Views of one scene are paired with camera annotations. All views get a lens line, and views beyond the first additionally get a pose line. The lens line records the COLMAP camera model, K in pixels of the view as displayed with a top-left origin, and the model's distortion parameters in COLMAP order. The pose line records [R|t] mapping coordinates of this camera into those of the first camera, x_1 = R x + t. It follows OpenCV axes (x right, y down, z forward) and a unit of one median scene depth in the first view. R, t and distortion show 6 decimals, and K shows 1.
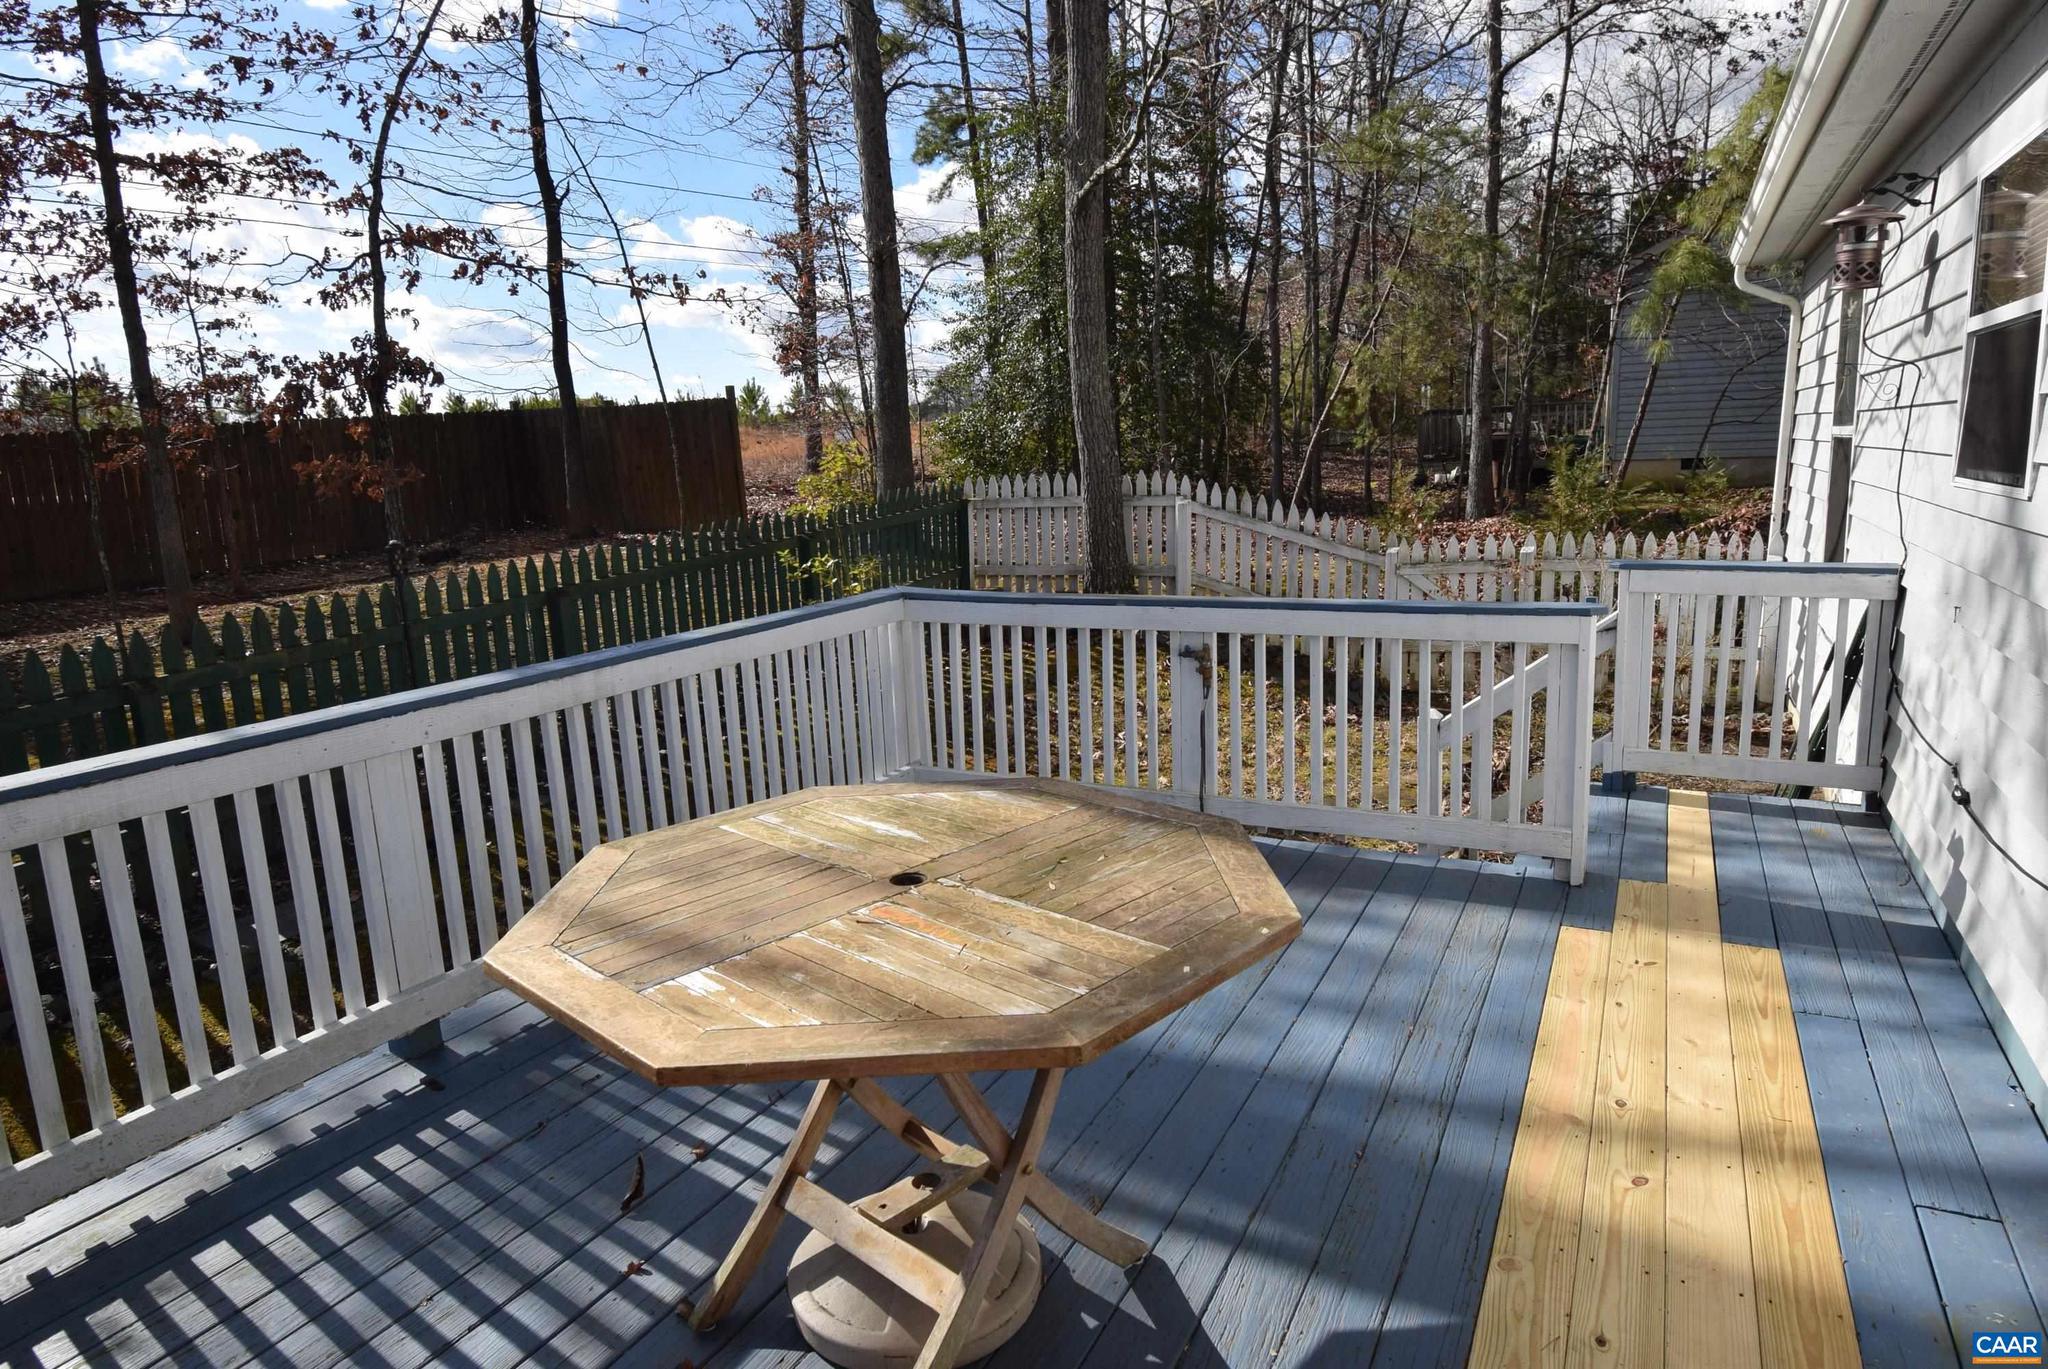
lens RADIAL K [[1232.0, 0, 1024.0], [0, 1232.0, 684.5], [0, 0, 1]] dist [0.042741, -0.031178]
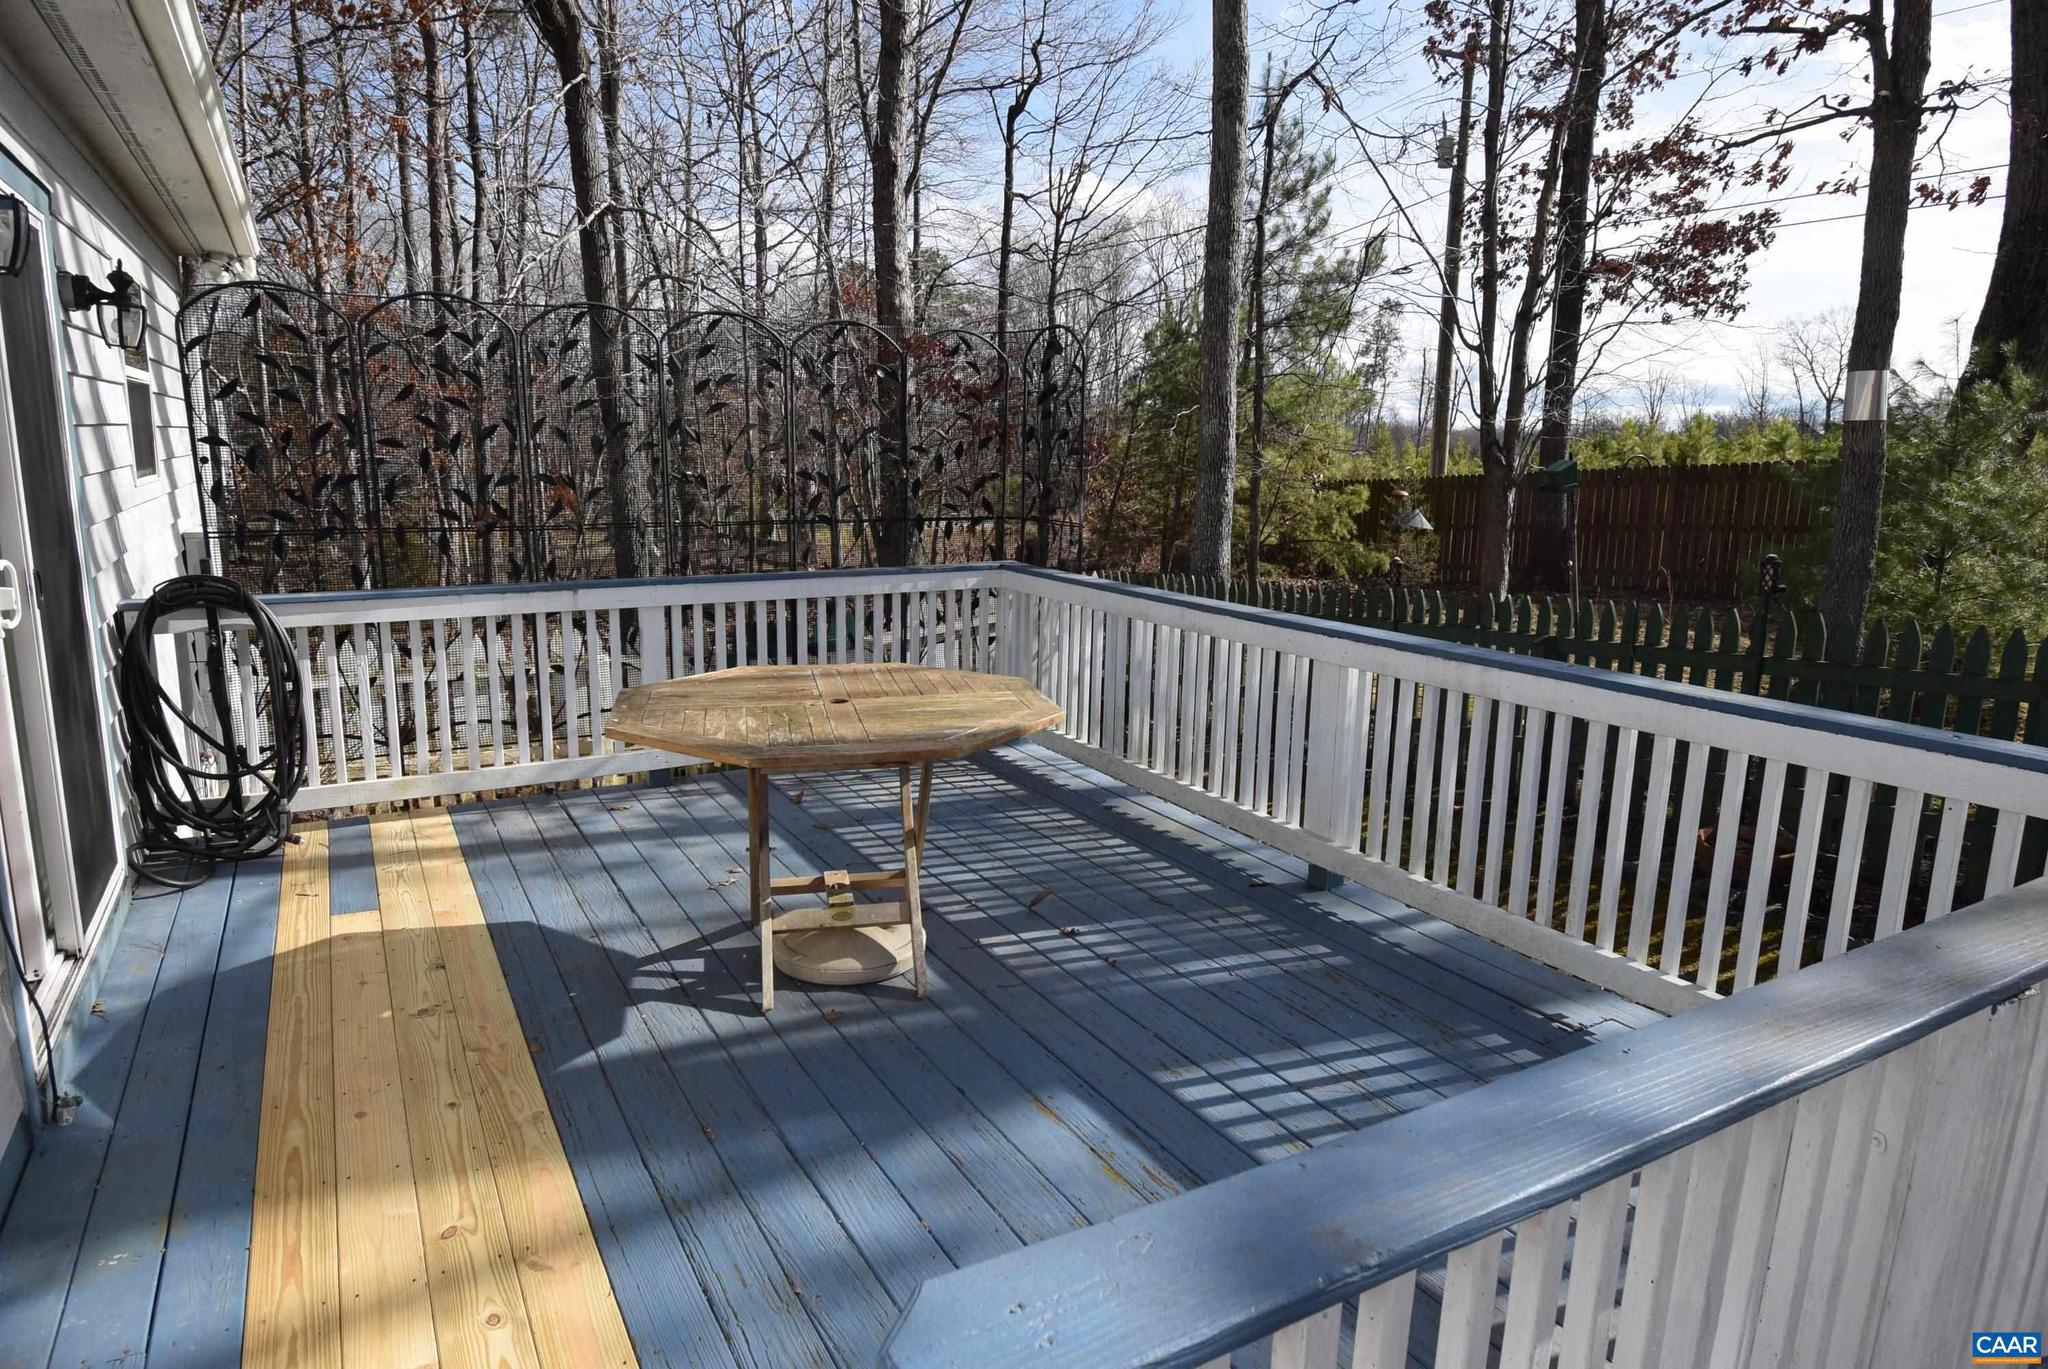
lens RADIAL K [[1232.0, 0, 1024.0], [0, 1232.0, 684.5], [0, 0, 1]] dist [0.042741, -0.031178]
pose [[-0.547671, 0.189567, -0.814936, 0.936780], [-0.154396, 0.934372, 0.321110, -0.364392], [0.822325, 0.301685, -0.482460, 1.667665]]
